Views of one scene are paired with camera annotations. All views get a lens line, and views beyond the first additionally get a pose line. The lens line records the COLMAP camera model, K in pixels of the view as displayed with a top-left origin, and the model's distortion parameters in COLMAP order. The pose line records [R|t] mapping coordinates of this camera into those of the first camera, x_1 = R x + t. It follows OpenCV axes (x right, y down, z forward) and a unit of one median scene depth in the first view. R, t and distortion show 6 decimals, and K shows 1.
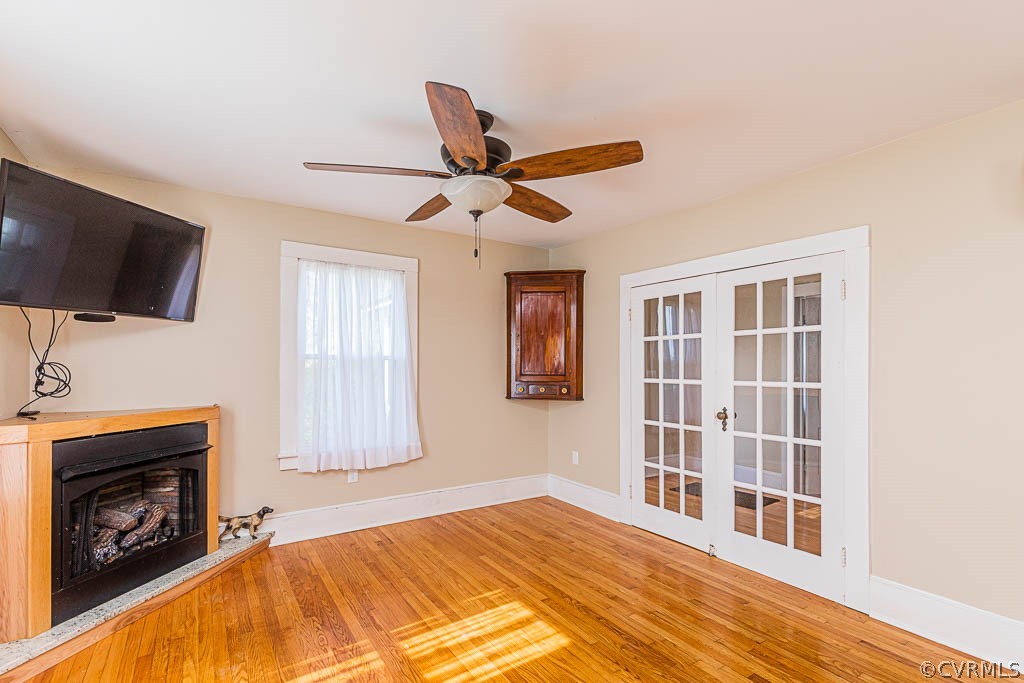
lens RADIAL K [[483.9, 0, 498.8], [0, 483.9, 362.1], [0, 0, 1]] dist [0.012905, -0.001344]
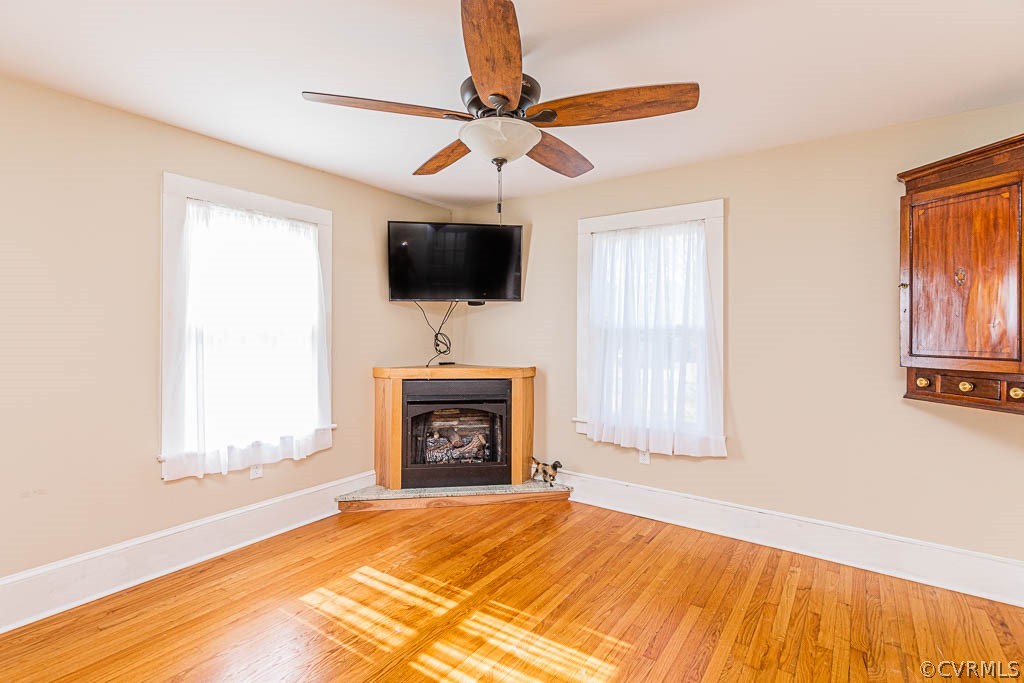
lens RADIAL K [[483.9, 0, 490.7], [0, 483.9, 329.4], [0, 0, 1]] dist [0.012905, -0.001344]
pose [[0.356944, -0.006754, -0.934101, 0.542544], [0.000974, 0.999976, -0.006858, 0.000299], [0.934125, 0.001538, 0.356942, 0.482388]]
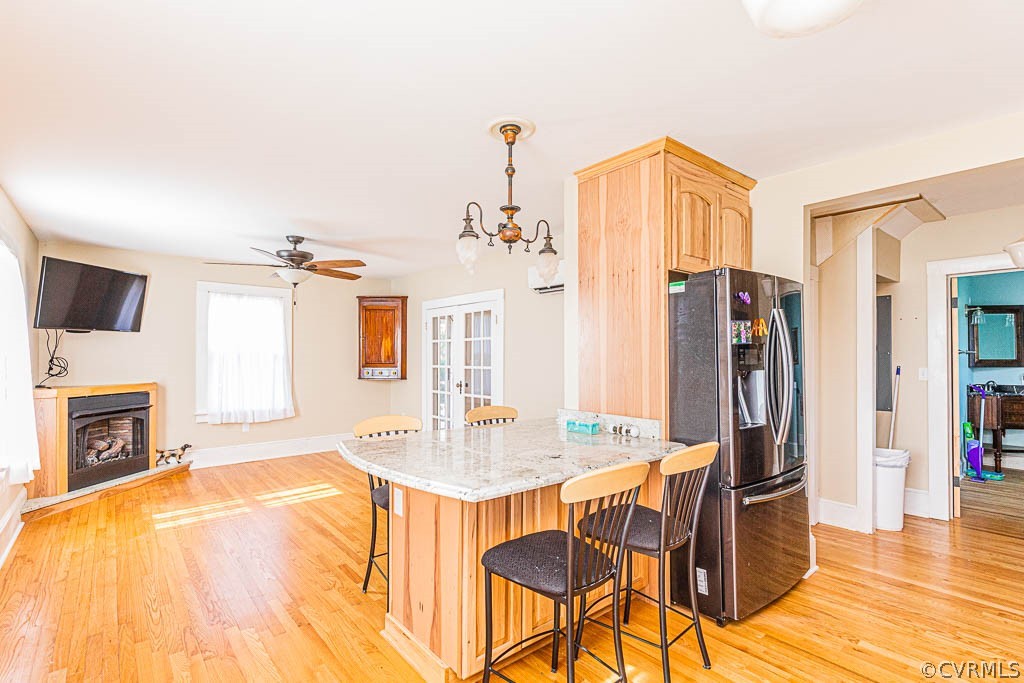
lens RADIAL K [[483.9, 0, 501.5], [0, 483.9, 349.9], [0, 0, 1]] dist [0.012905, -0.001344]
pose [[0.993797, -0.001561, 0.111196, 0.422389], [0.001924, 0.999993, -0.003157, -0.014891], [-0.111190, 0.003352, 0.993794, -0.805106]]
